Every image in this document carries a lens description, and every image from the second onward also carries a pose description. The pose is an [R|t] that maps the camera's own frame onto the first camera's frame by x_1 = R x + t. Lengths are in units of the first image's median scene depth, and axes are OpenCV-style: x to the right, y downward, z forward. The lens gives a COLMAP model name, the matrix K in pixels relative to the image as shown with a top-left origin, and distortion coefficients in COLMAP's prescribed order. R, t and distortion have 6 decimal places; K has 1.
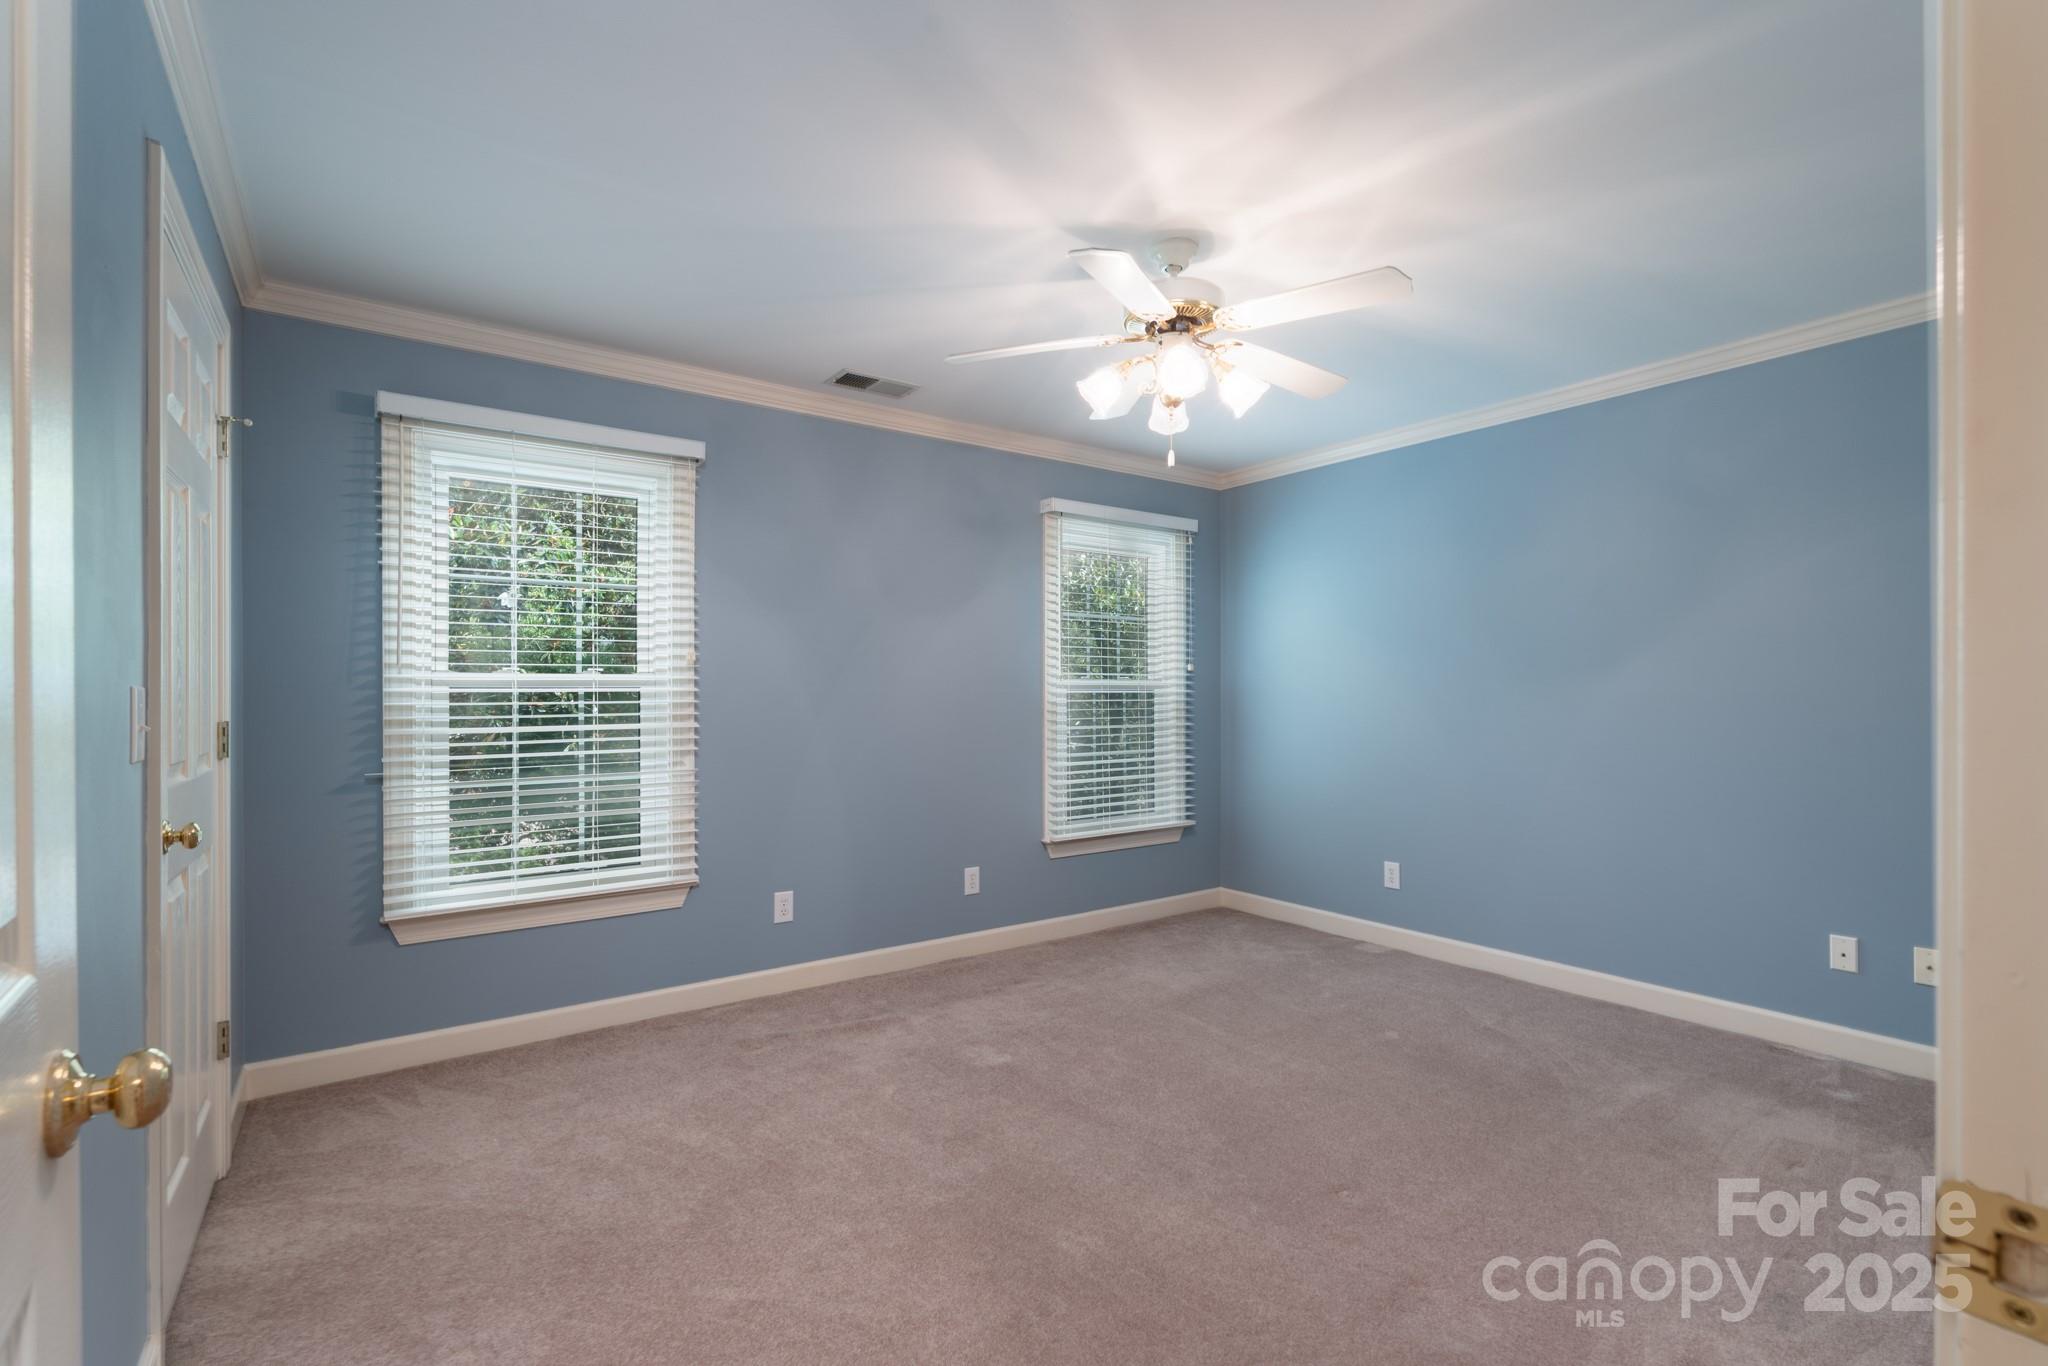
lens RADIAL K [[919.2, 0, 1025.9], [0, 919.2, 698.5], [0, 0, 1]] dist [-0.001110, 0.000069]
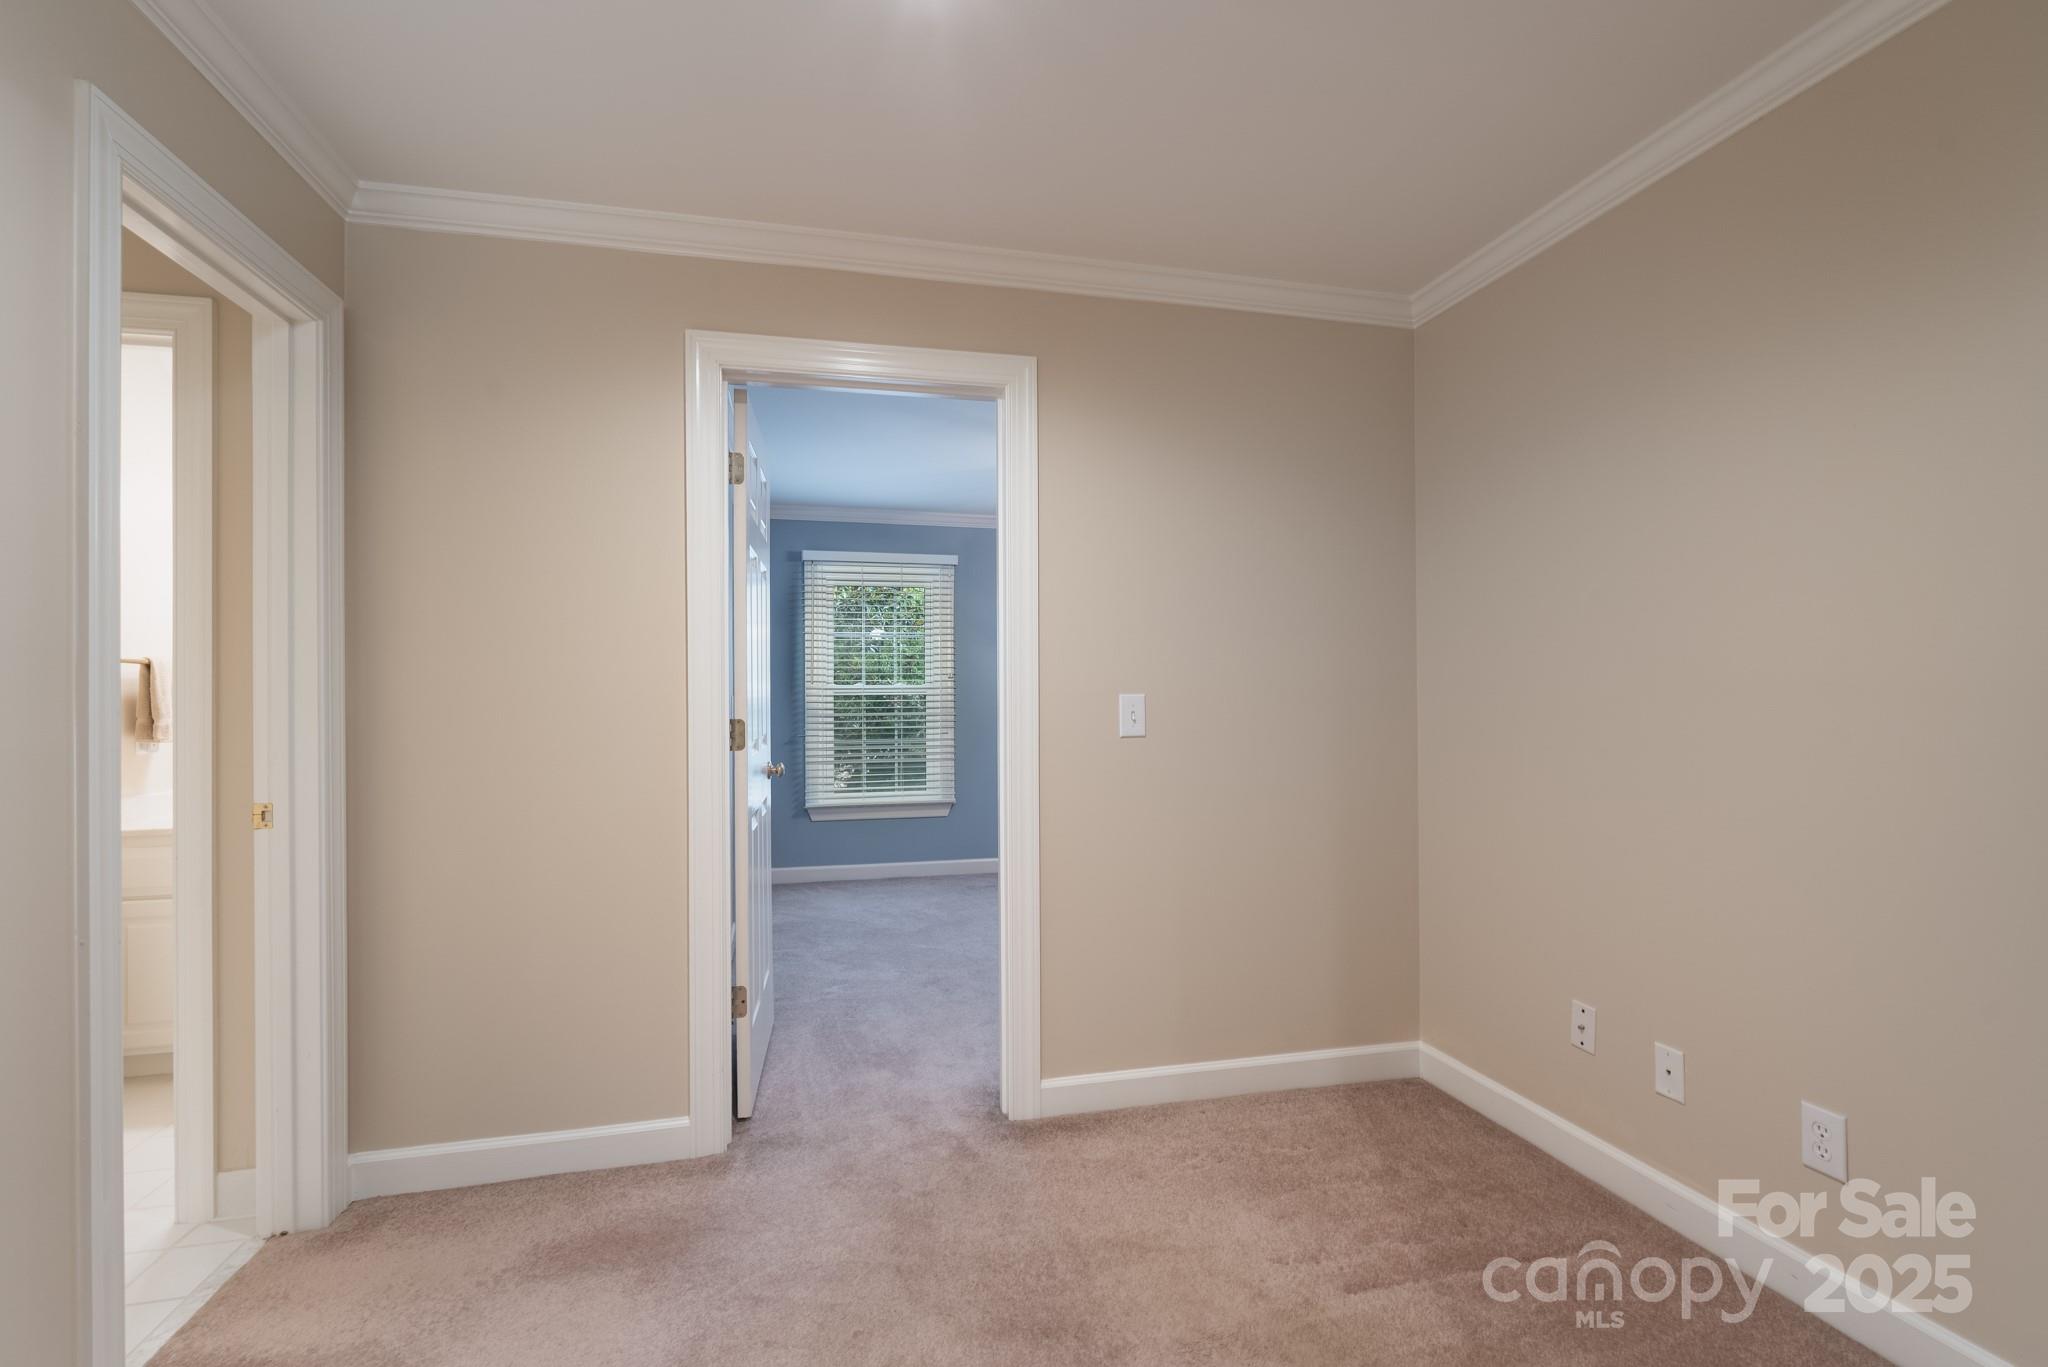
lens RADIAL K [[919.2, 0, 1022.3], [0, 919.2, 691.1], [0, 0, 1]] dist [-0.001110, 0.000069]
pose [[0.926837, -0.005381, -0.375426, 0.480464], [0.002130, 0.999957, -0.009073, 0.003705], [0.375459, 0.007610, 0.926808, -0.664691]]
